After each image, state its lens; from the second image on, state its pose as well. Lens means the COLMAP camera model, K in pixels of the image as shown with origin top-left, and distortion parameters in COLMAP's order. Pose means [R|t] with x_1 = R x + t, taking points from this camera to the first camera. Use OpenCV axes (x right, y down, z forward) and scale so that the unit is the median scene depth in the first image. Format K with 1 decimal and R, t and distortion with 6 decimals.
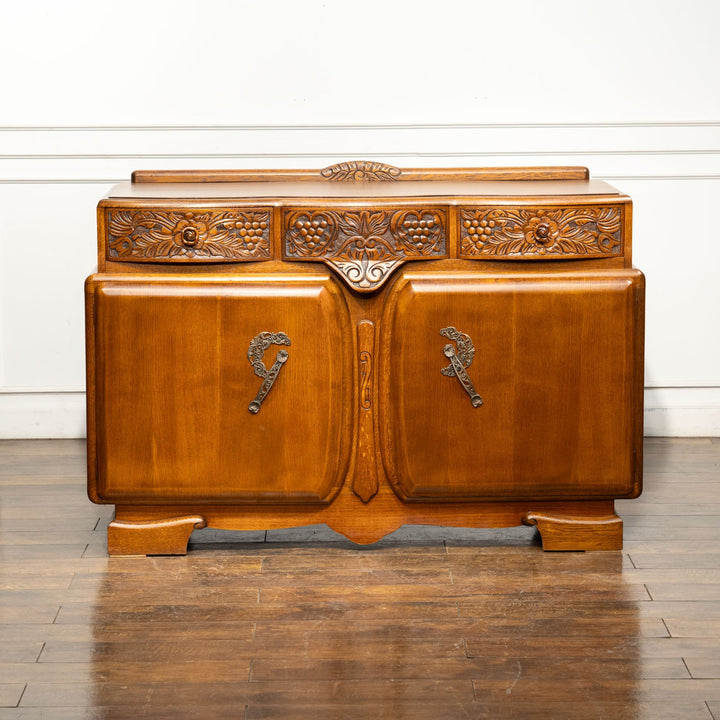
lens RADIAL K [[2347.2, 0, 360.0], [0, 2347.2, 360.0], [0, 0, 1]] dist [0.059905, 0.144546]
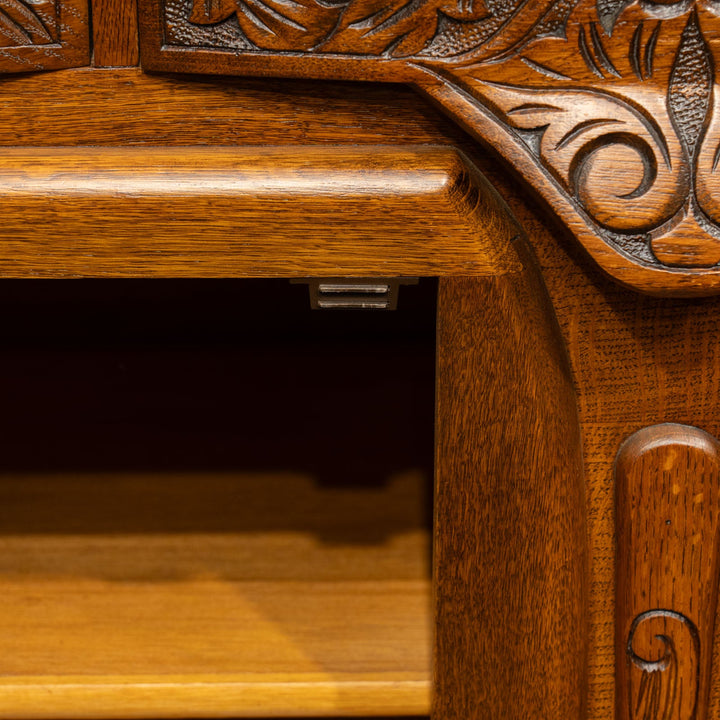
lens RADIAL K [[2964.7, 0, 360.0], [0, 2964.7, 360.0], [0, 0, 1]] dist [0.084093, -1.166052]
pose [[0.999940, 0.005983, -0.009139, -0.017232], [-0.003604, 0.970511, 0.241029, -0.070724], [0.010312, -0.240982, 0.970475, 0.808906]]
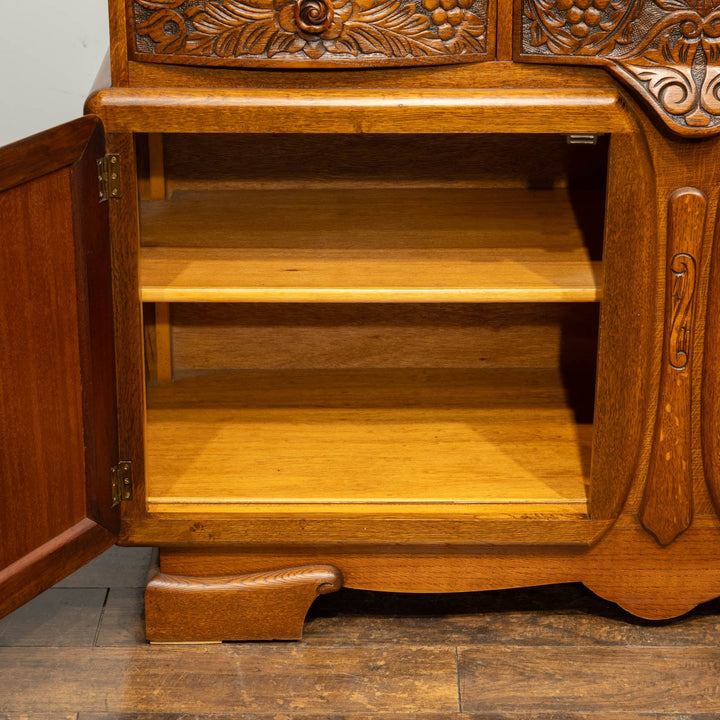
lens RADIAL K [[2026.5, 0, 360.0], [0, 2026.5, 360.0], [0, 0, 1]] dist [0.056909, 0.558704]
pose [[0.999861, 0.009280, -0.013857, -0.057141], [-0.005720, 0.971313, 0.237737, -0.079793], [0.015666, -0.237625, 0.971231, 0.603134]]
